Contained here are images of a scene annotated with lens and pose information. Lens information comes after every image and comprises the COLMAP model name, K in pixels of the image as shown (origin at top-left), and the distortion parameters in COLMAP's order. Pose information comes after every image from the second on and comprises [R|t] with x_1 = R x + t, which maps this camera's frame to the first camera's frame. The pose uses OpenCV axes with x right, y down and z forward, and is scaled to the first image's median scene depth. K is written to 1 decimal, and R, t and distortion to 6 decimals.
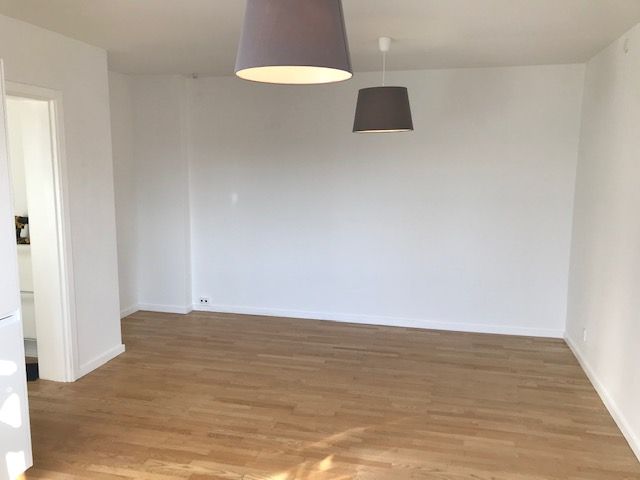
lens RADIAL K [[520.0, 0, 318.6], [0, 520.0, 239.1], [0, 0, 1]] dist [0.041763, -0.063605]
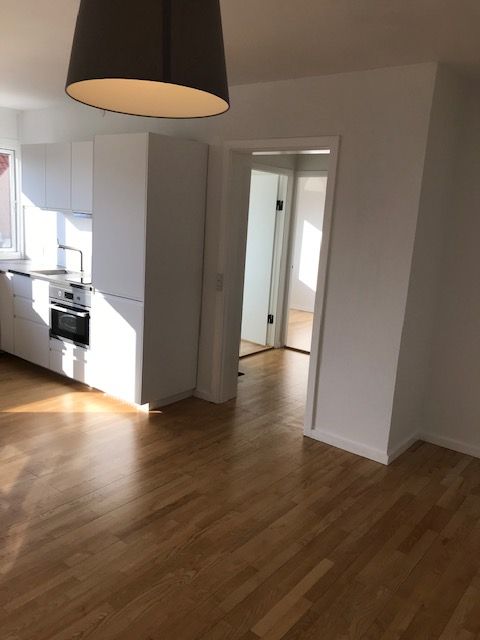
lens RADIAL K [[520.0, 0, 238.6], [0, 520.0, 317.3], [0, 0, 1]] dist [0.041763, -0.063605]
pose [[-0.422141, 0.149389, -0.894136, 0.445254], [-0.194834, 0.948328, 0.250428, -0.167439], [0.885345, 0.279924, -0.371222, 1.211961]]
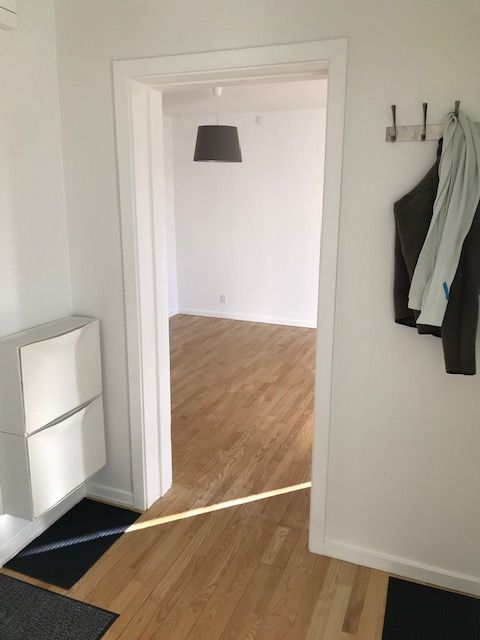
lens RADIAL K [[520.0, 0, 238.6], [0, 520.0, 317.3], [0, 0, 1]] dist [0.041763, -0.063605]
pose [[0.129843, -0.226895, 0.965225, -1.128195], [0.136520, 0.968286, 0.209249, -0.097392], [-0.982091, 0.104603, 0.156701, 0.774291]]
